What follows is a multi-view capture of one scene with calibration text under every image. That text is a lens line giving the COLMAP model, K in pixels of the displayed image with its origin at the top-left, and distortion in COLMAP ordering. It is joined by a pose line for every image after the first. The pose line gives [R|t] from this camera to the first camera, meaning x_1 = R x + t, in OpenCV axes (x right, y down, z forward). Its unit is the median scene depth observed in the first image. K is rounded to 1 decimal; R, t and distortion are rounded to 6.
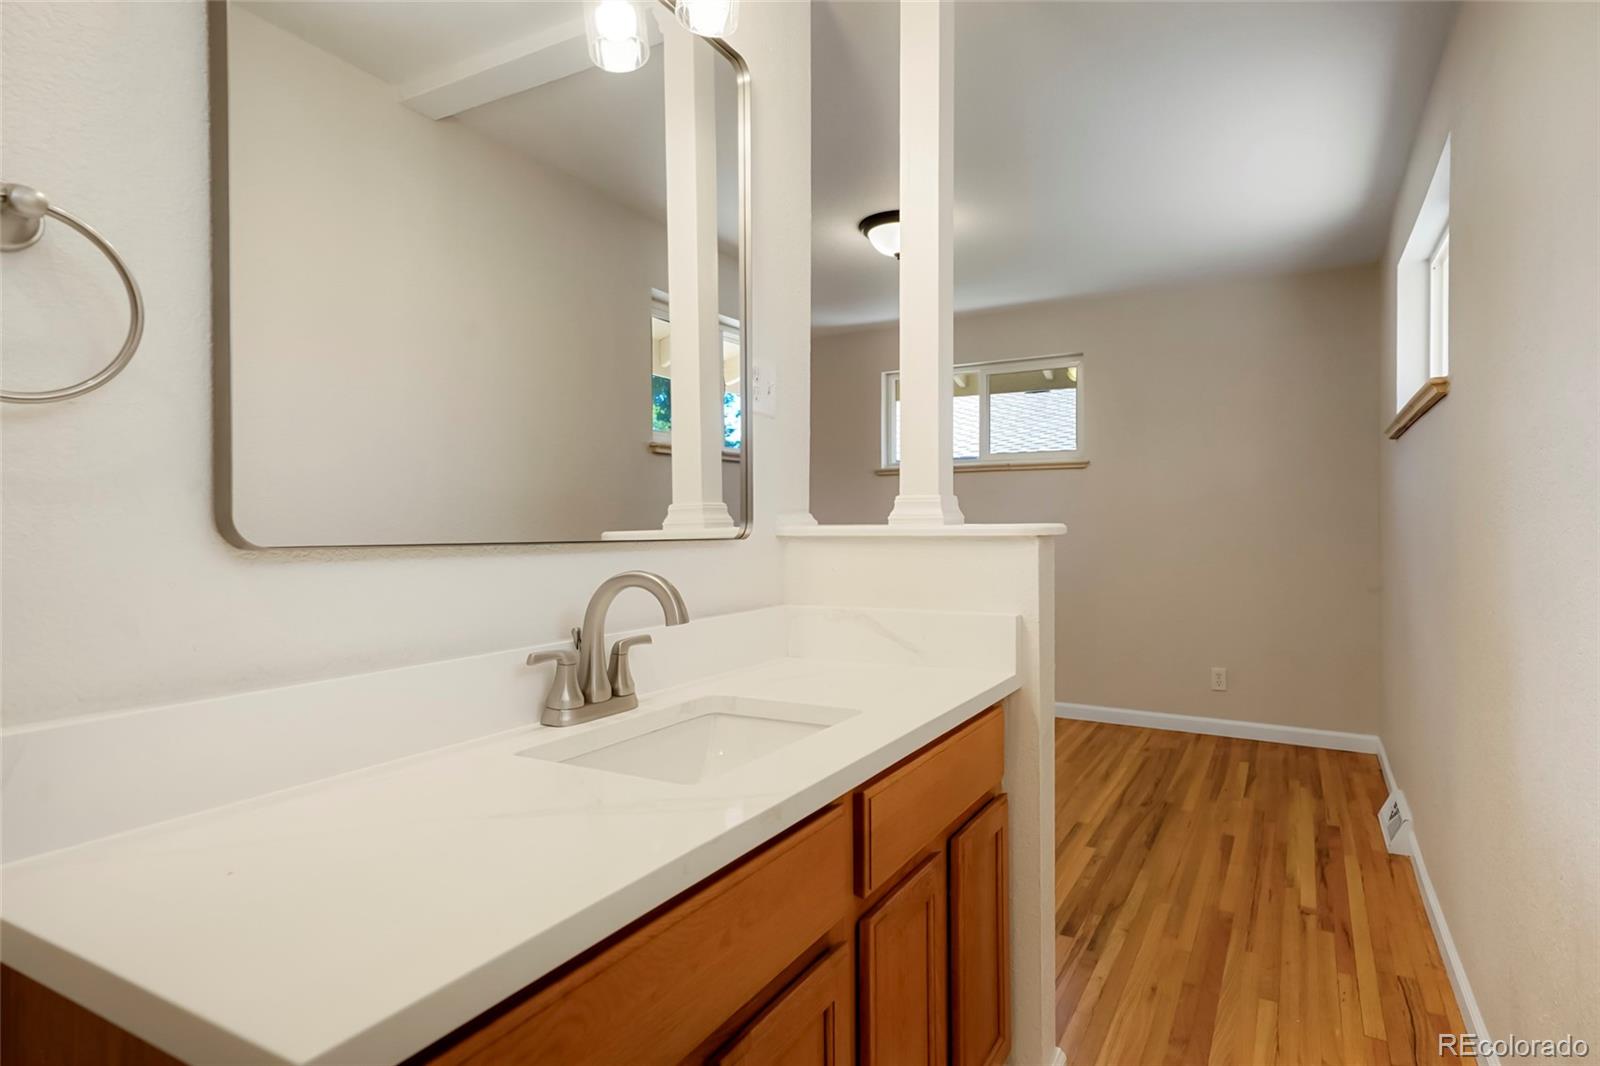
lens RADIAL K [[843.4, 0, 800.0], [0, 843.4, 533.0], [0, 0, 1]] dist [0.001825, 0.000865]
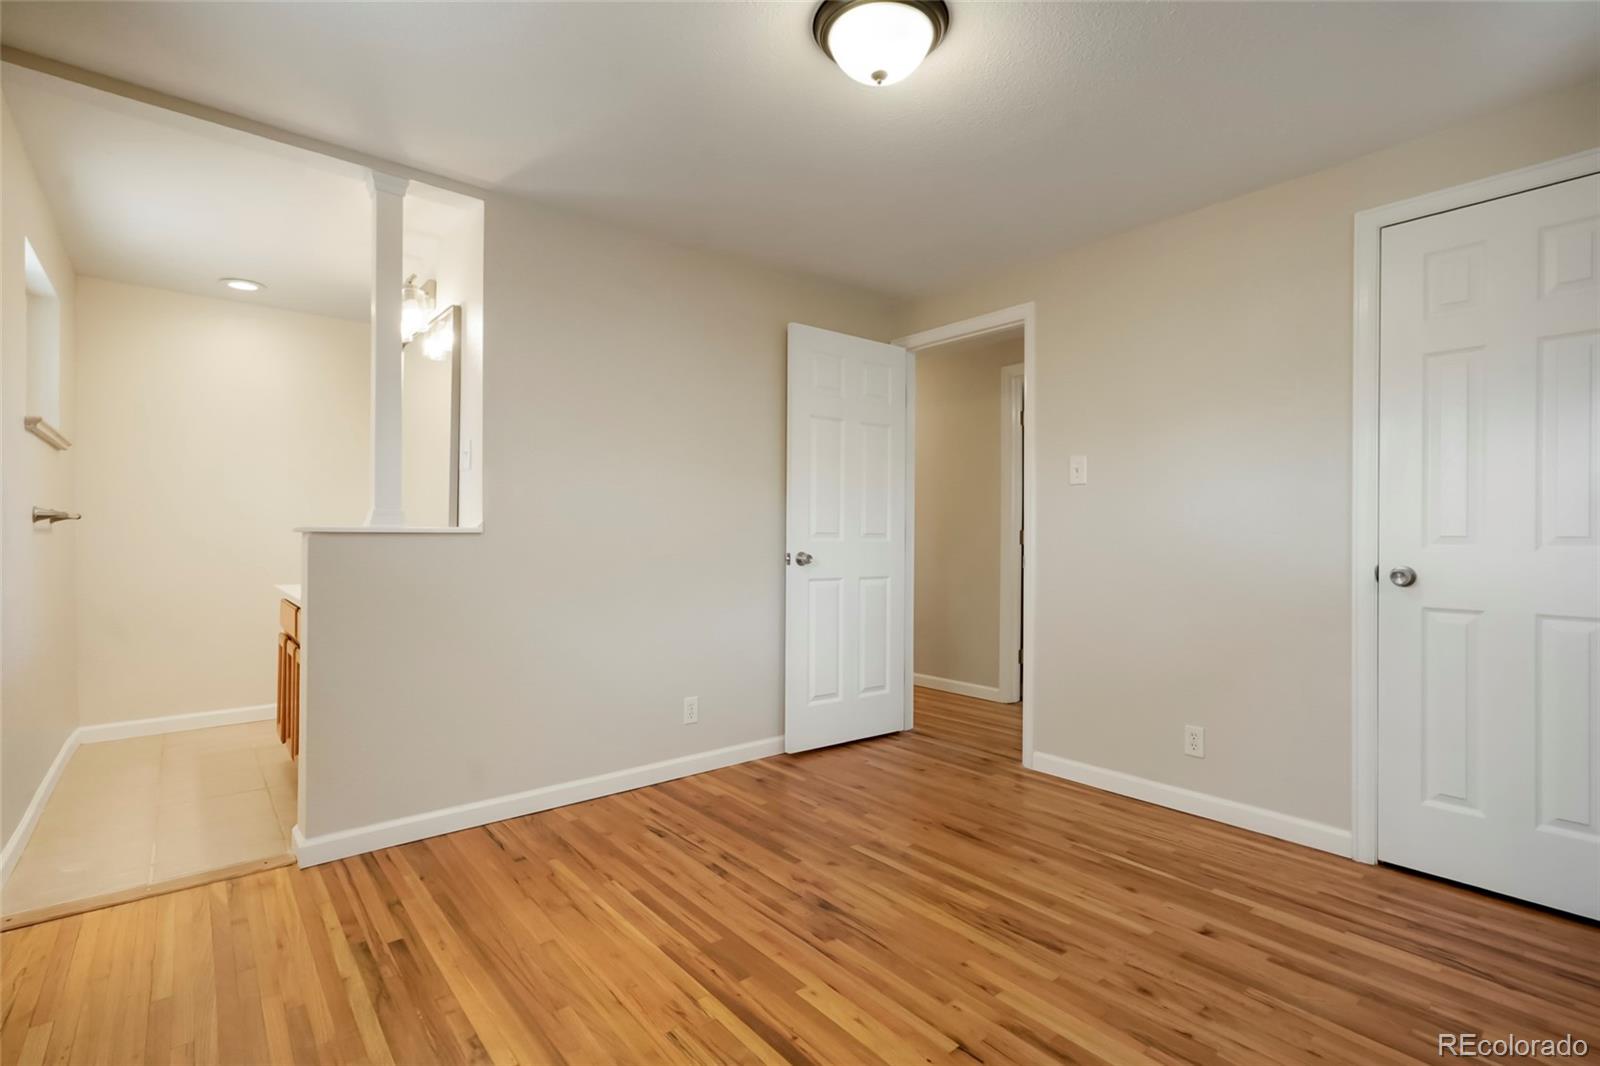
lens RADIAL K [[741.6, 0, 800.0], [0, 741.6, 533.0], [0, 0, 1]] dist [0.000000, -0.000240]
pose [[-0.334682, 0.006489, -0.942309, 1.106731], [-0.012793, 0.999853, 0.011429, -0.023625], [0.942244, 0.015880, -0.334549, 1.963001]]
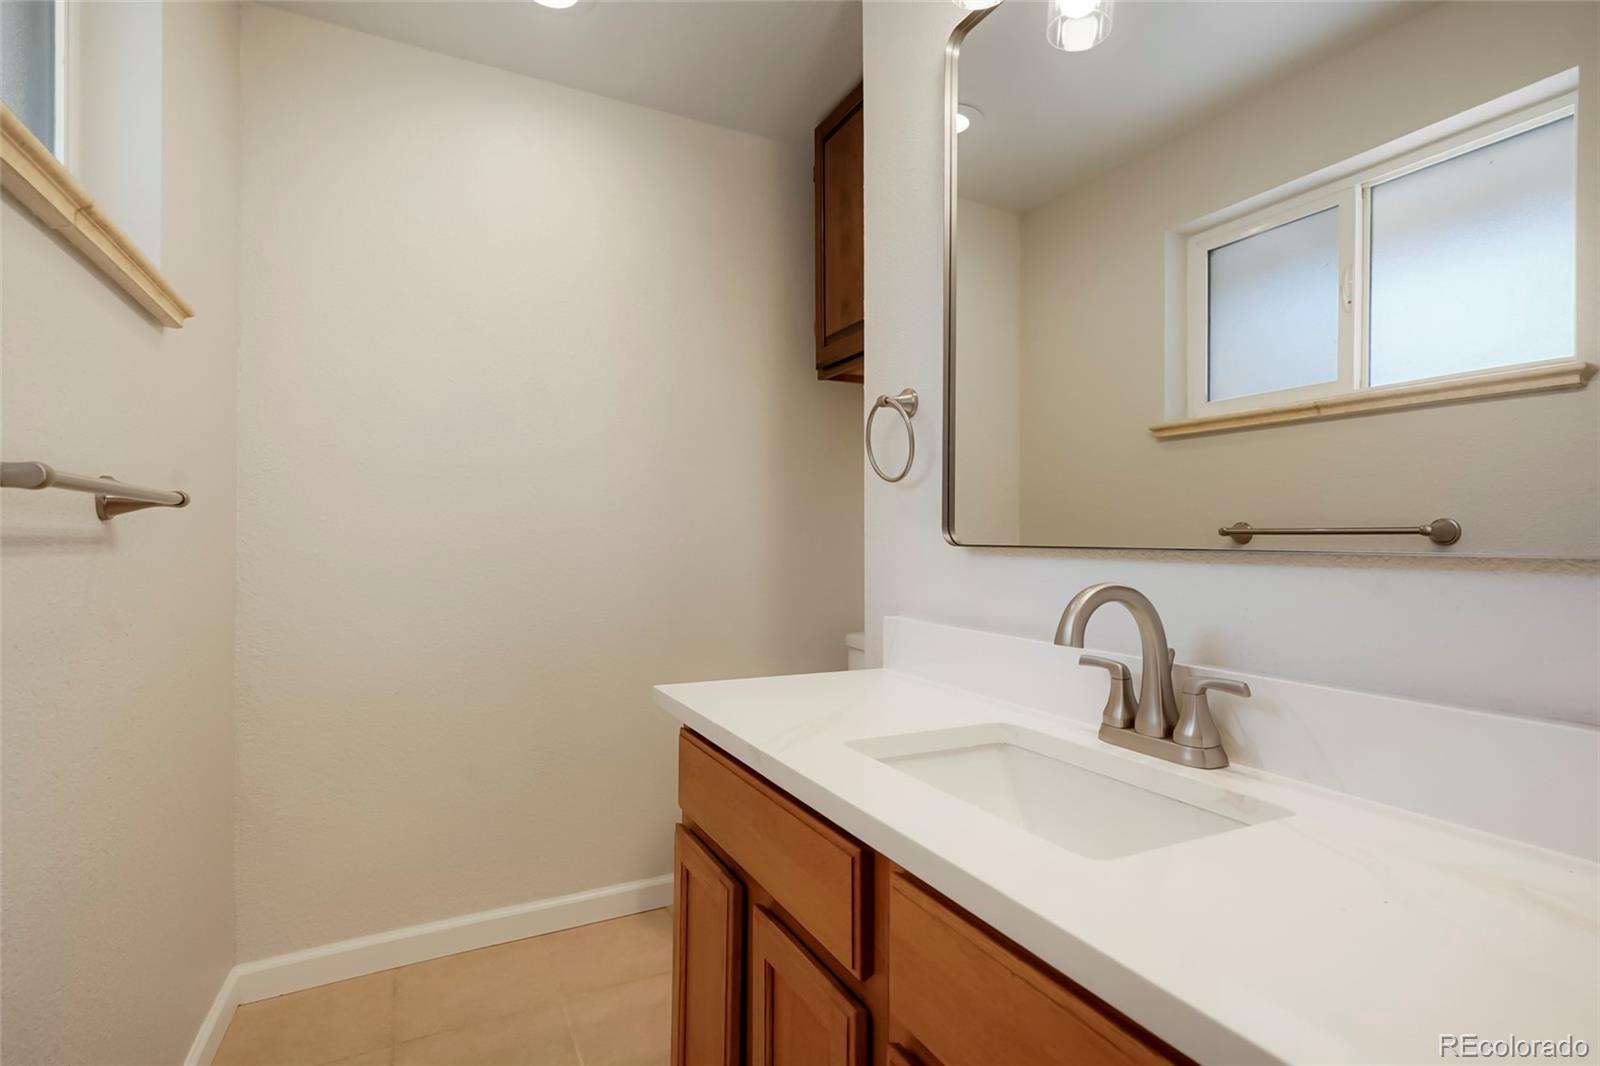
lens RADIAL K [[796.6, 0, 800.0], [0, 796.6, 533.0], [0, 0, 1]] dist [0.000117, 0.000269]
pose [[-0.546231, -0.000933, -0.837634, 0.435699], [-0.008996, 0.999948, 0.004752, -0.005437], [0.837587, 0.010131, -0.546211, 0.784069]]
